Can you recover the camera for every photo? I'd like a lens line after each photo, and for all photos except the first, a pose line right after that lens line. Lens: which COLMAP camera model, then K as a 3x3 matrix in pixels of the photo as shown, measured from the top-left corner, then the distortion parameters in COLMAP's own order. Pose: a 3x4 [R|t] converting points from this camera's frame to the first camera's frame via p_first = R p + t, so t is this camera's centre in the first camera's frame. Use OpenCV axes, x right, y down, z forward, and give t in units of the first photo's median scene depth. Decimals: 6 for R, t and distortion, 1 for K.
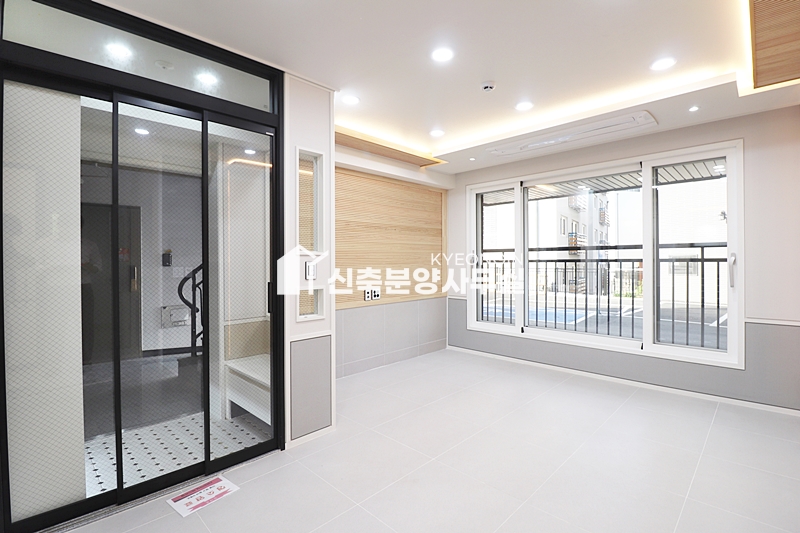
lens RADIAL K [[375.1, 0, 398.7], [0, 375.1, 264.0], [0, 0, 1]] dist [-0.019826, -0.001704]
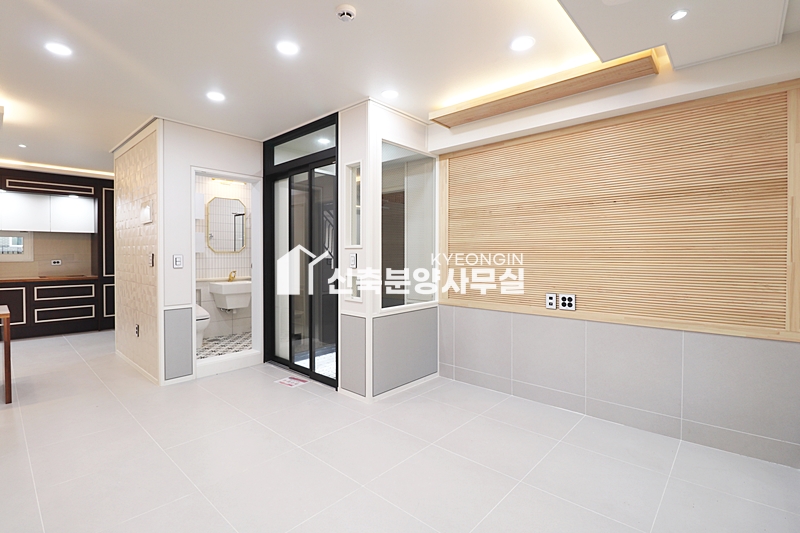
lens RADIAL K [[375.1, 0, 393.5], [0, 375.1, 261.9], [0, 0, 1]] dist [-0.019826, -0.001704]
pose [[0.039536, 0.026825, -0.998858, 0.604520], [-0.011533, 0.999585, 0.026388, -0.007101], [0.999152, 0.010477, 0.039829, 0.656769]]
